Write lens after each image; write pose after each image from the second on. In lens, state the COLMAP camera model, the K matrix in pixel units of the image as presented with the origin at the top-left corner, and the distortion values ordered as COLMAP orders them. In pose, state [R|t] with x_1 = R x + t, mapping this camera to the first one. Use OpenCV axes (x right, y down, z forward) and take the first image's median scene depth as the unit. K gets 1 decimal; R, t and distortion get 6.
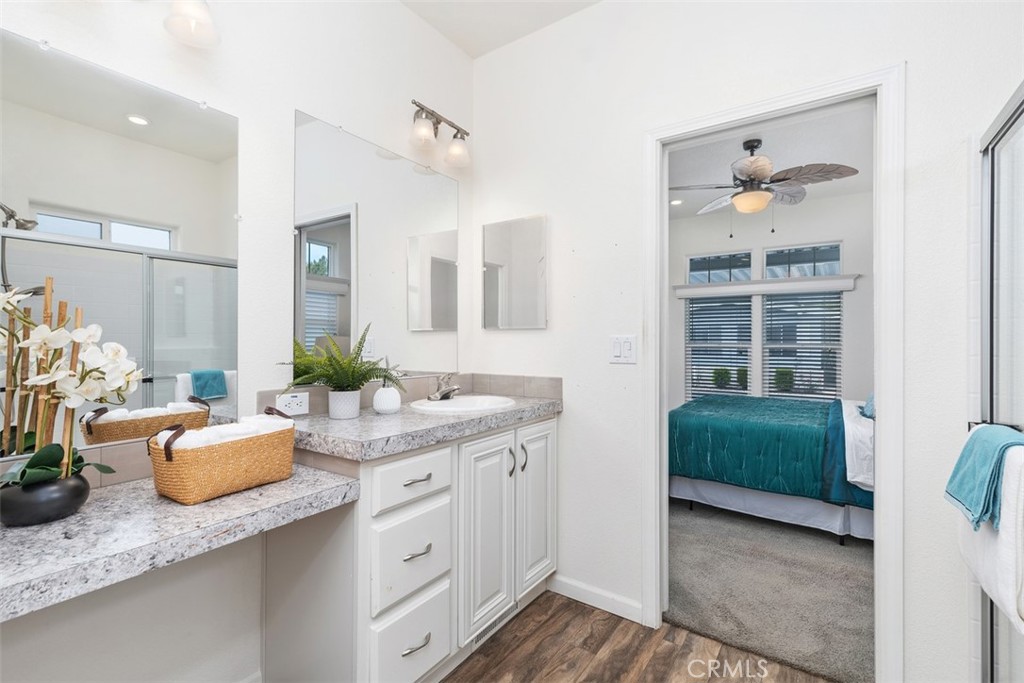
lens RADIAL K [[465.6, 0, 502.4], [0, 465.6, 339.2], [0, 0, 1]] dist [0.007084, -0.000692]
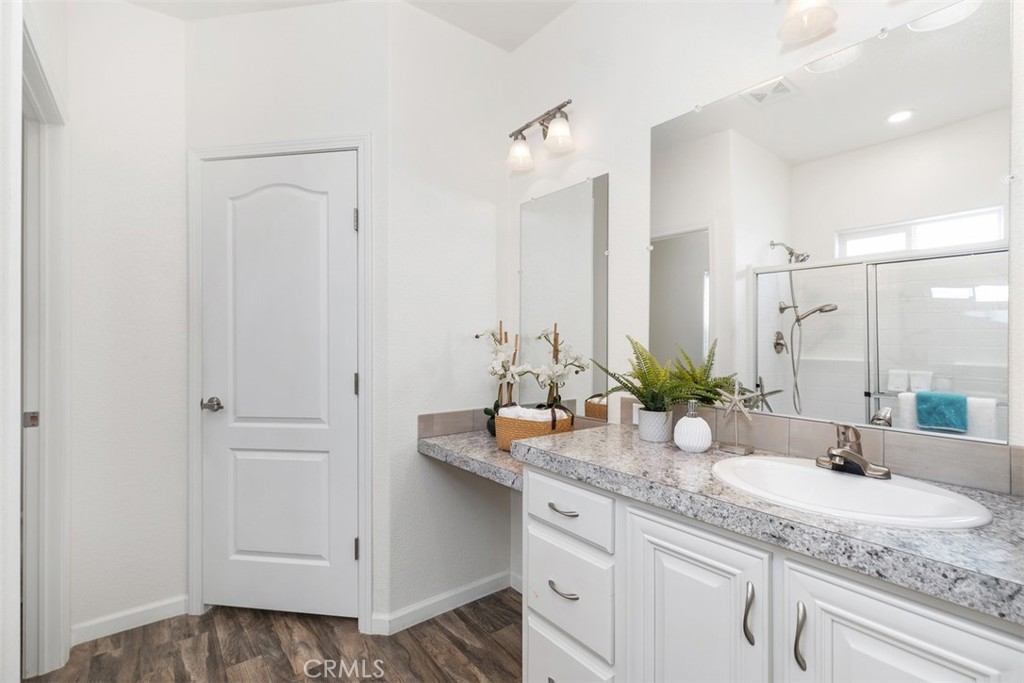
lens RADIAL K [[465.6, 0, 504.3], [0, 465.6, 340.4], [0, 0, 1]] dist [0.007084, -0.000692]
pose [[-0.292602, -0.009083, -0.956191, 0.635878], [-0.005903, 0.999953, -0.007692, -0.019334], [0.956216, 0.003393, -0.292642, 1.008864]]
